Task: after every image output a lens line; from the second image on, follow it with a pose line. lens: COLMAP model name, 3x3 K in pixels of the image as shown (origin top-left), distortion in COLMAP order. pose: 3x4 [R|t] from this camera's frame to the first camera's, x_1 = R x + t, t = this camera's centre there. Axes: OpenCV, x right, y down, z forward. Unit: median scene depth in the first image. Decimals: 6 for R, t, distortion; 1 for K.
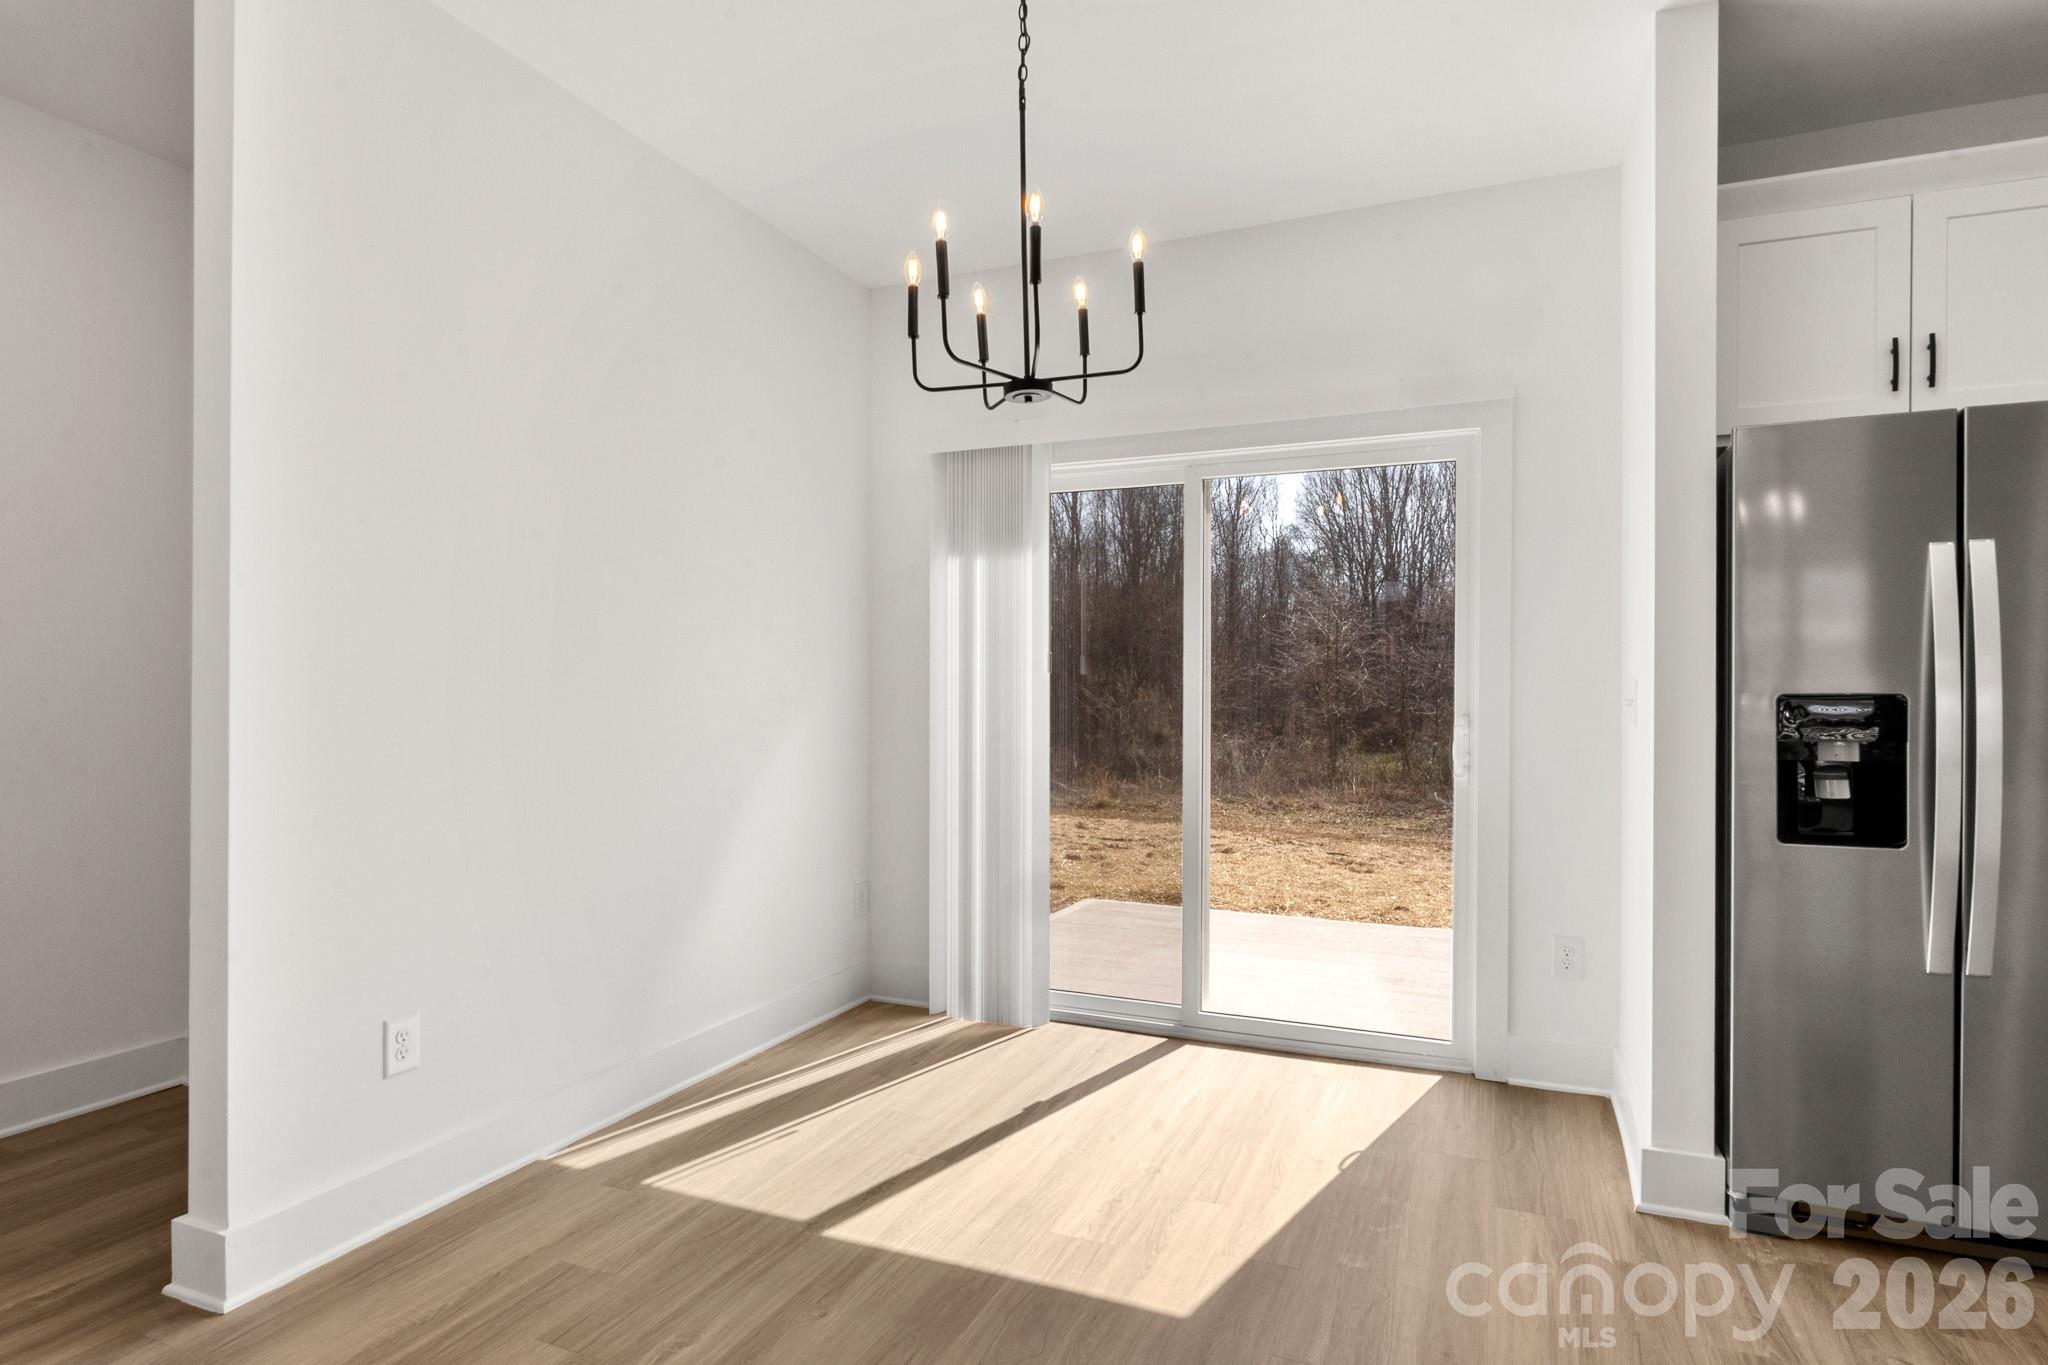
lens RADIAL K [[1127.5, 0, 1017.8], [0, 1127.5, 698.1], [0, 0, 1]] dist [-0.002968, -0.001113]
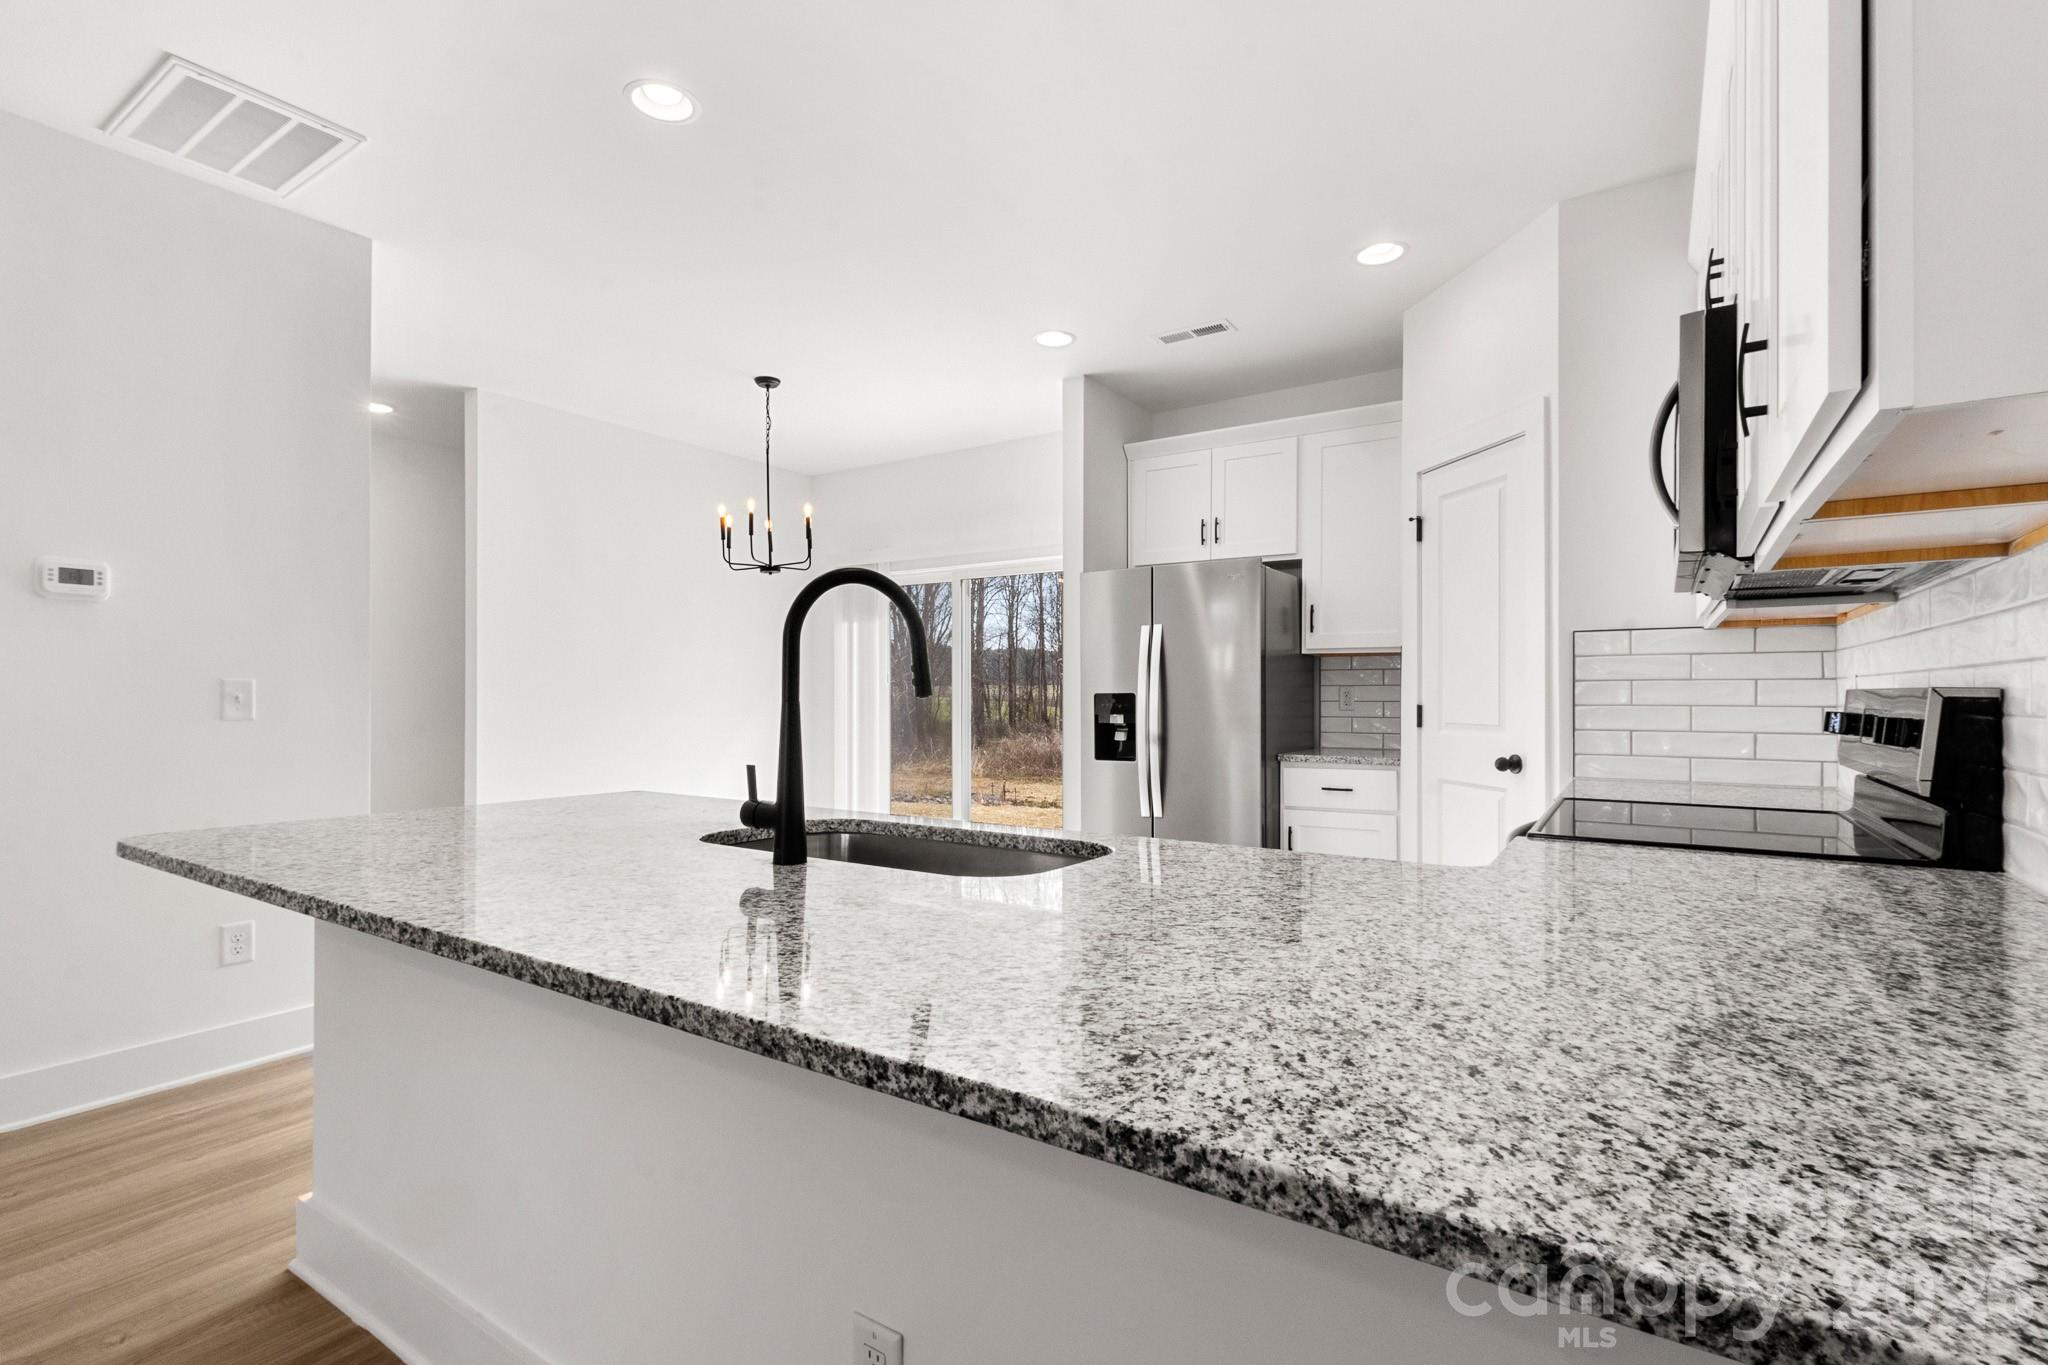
lens RADIAL K [[958.8, 0, 1018.2], [0, 958.8, 688.2], [0, 0, 1]] dist [0.000189, 0.001456]
pose [[0.986344, -0.011102, -0.164323, 0.825569], [0.010235, 0.999929, -0.006122, -0.002522], [0.164379, 0.004356, 0.986388, -0.888155]]
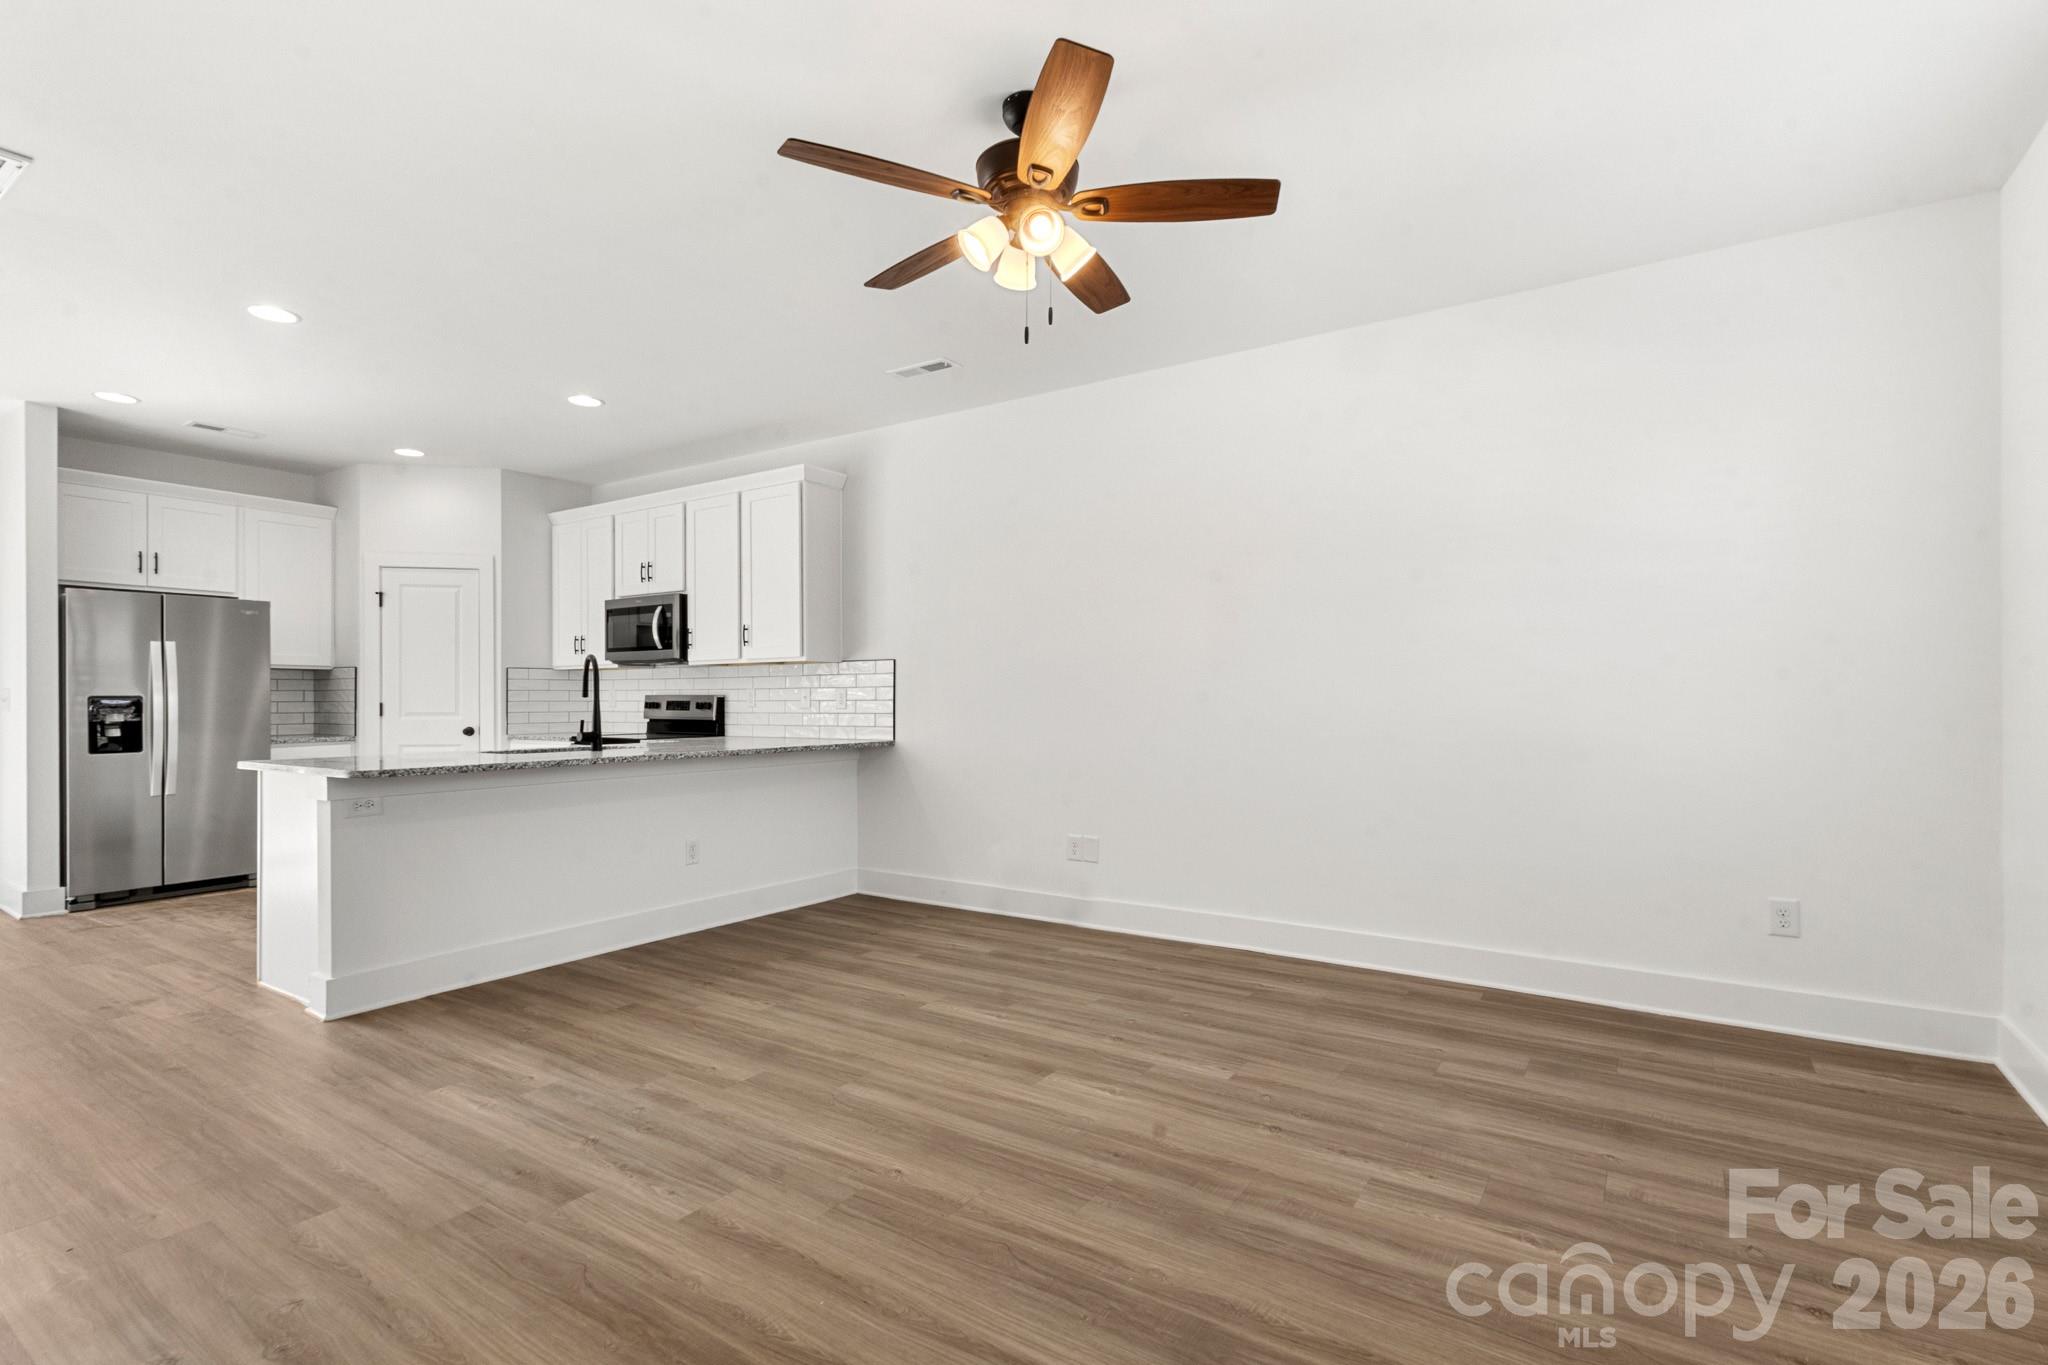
lens RADIAL K [[958.8, 0, 1015.9], [0, 958.8, 689.5], [0, 0, 1]] dist [0.000189, 0.001456]
pose [[0.191227, -0.003943, 0.981538, -1.043116], [0.001837, 0.999992, 0.003659, -0.022067], [-0.981544, 0.001104, 0.191233, -1.458451]]
